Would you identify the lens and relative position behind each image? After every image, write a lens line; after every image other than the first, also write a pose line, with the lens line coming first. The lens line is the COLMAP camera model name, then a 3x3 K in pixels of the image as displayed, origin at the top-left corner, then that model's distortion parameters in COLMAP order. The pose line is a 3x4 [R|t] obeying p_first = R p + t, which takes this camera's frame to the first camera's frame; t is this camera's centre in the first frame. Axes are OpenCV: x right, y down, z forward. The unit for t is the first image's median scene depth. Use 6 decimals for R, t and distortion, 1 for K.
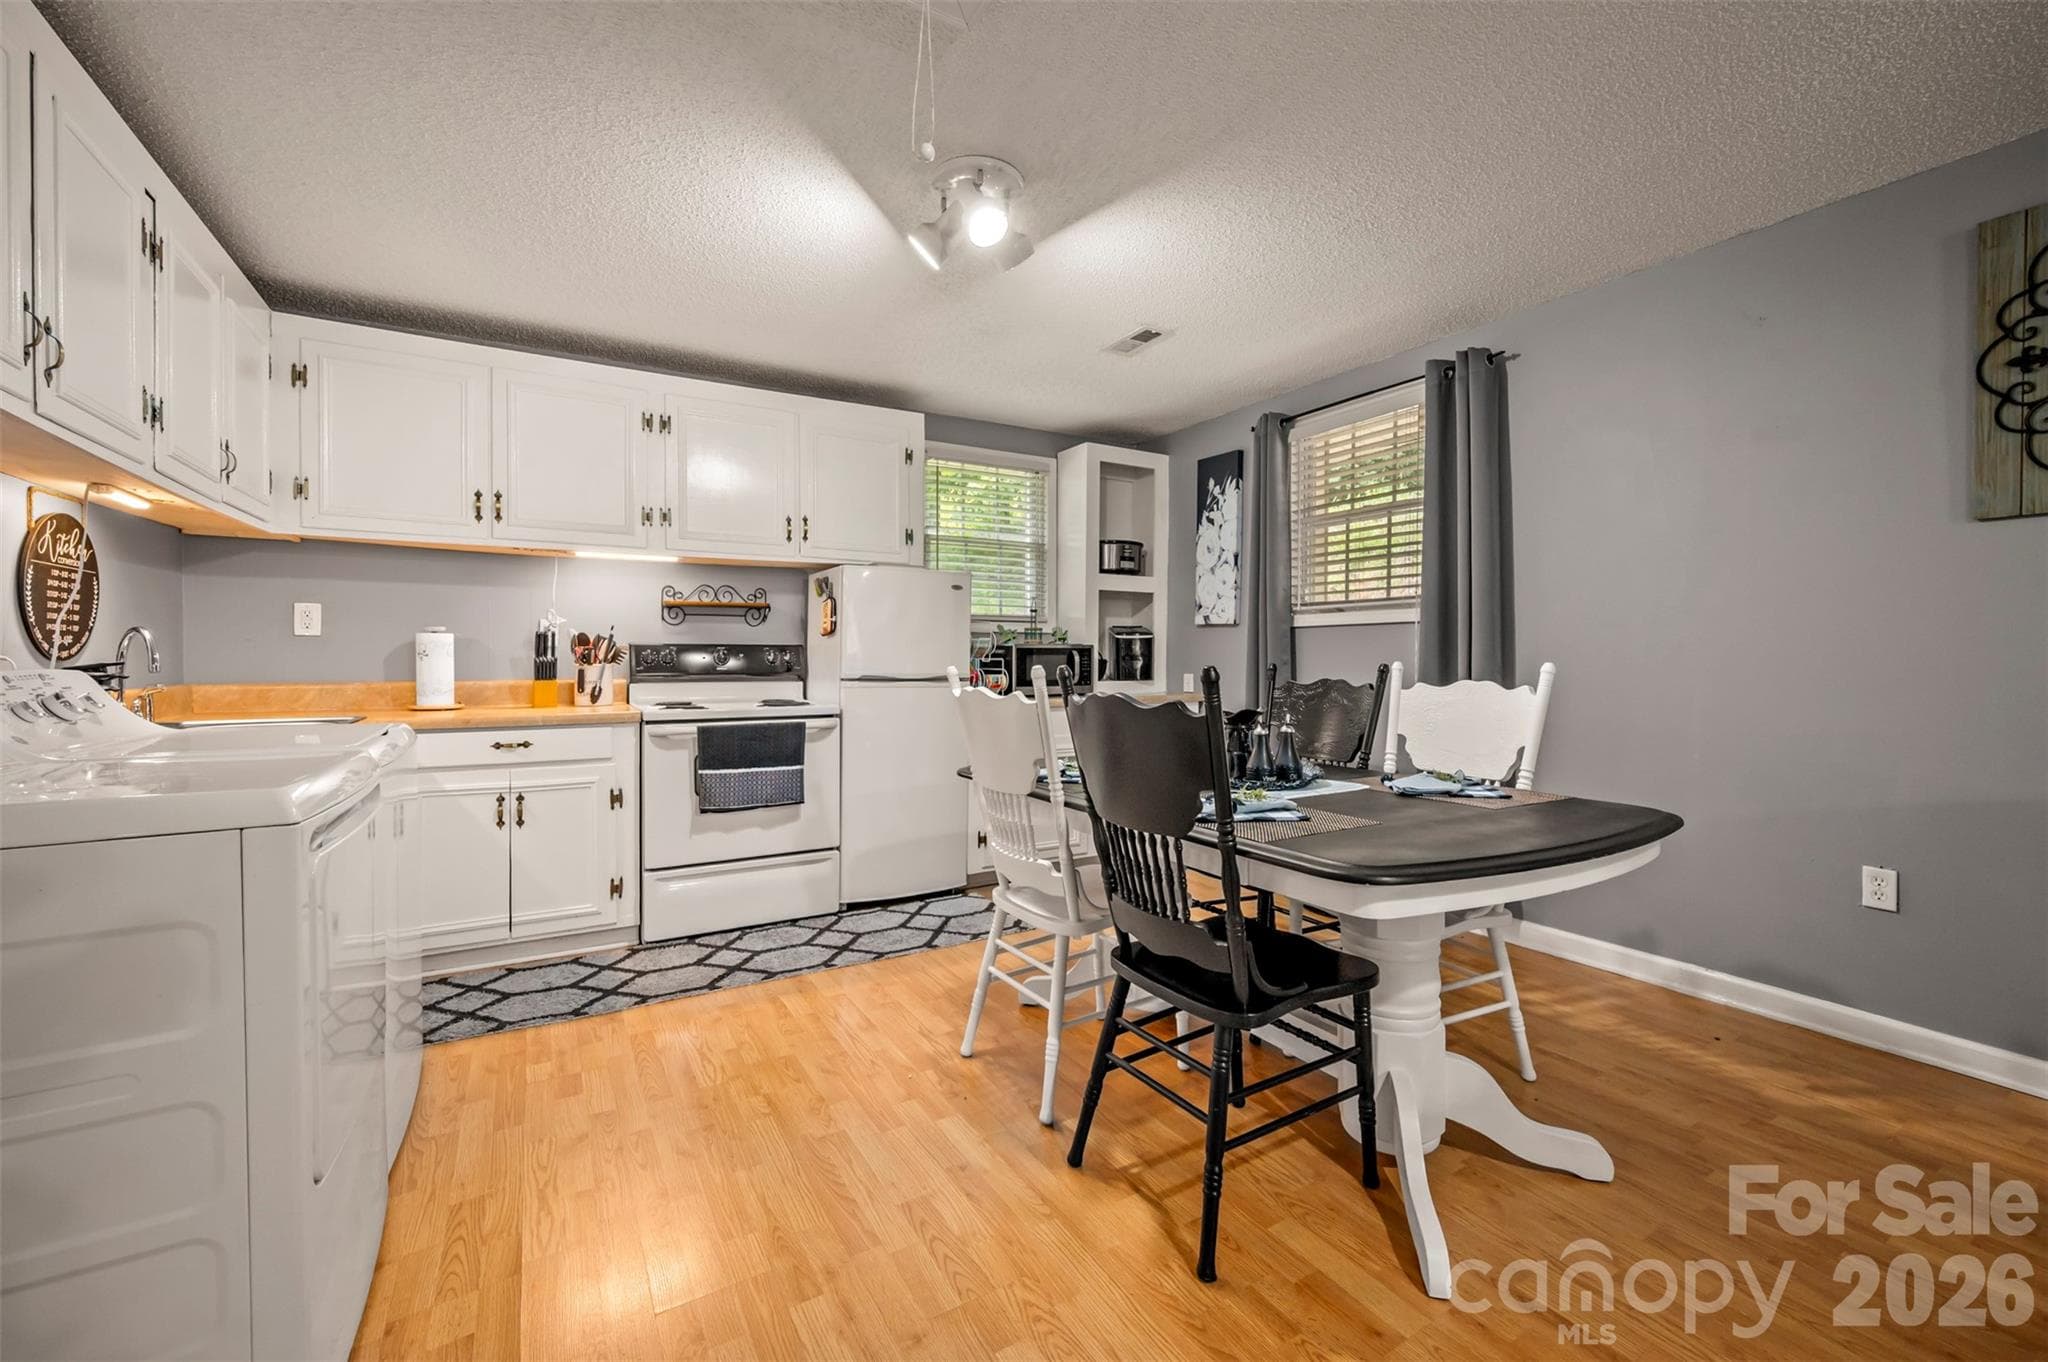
lens RADIAL K [[820.0, 0, 1033.3], [0, 820.0, 671.7], [0, 0, 1]] dist [-0.003652, -0.000188]
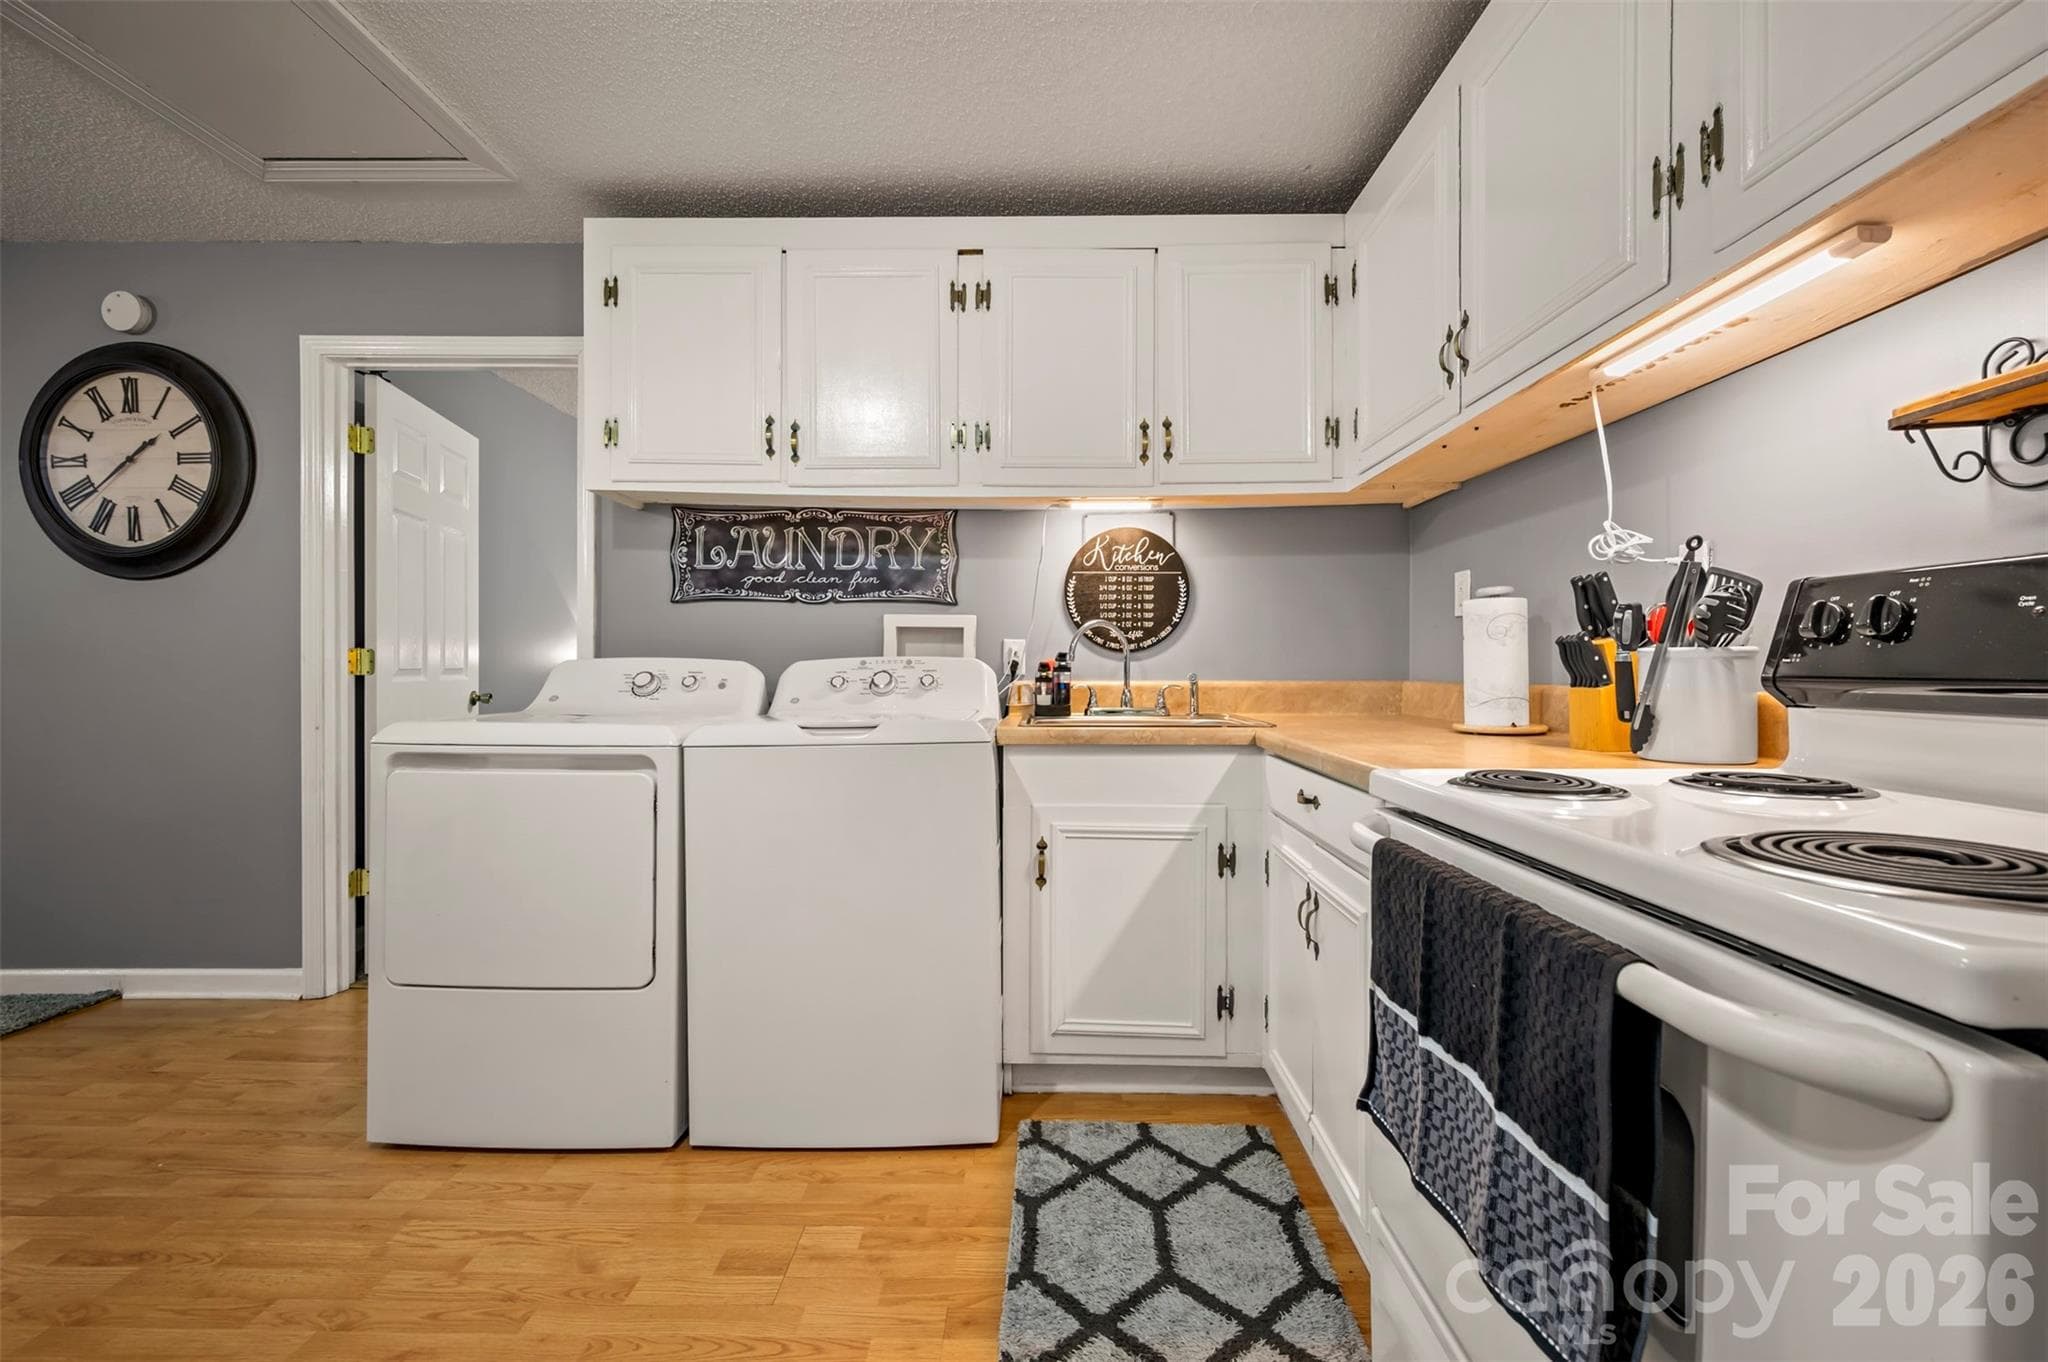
lens RADIAL K [[820.0, 0, 1033.3], [0, 820.0, 671.7], [0, 0, 1]] dist [-0.003652, -0.000188]
pose [[-0.529182, 0.001875, -0.848507, -0.087526], [-0.013522, 0.999852, 0.010642, 0.002332], [0.848401, 0.017105, -0.529078, 1.211989]]
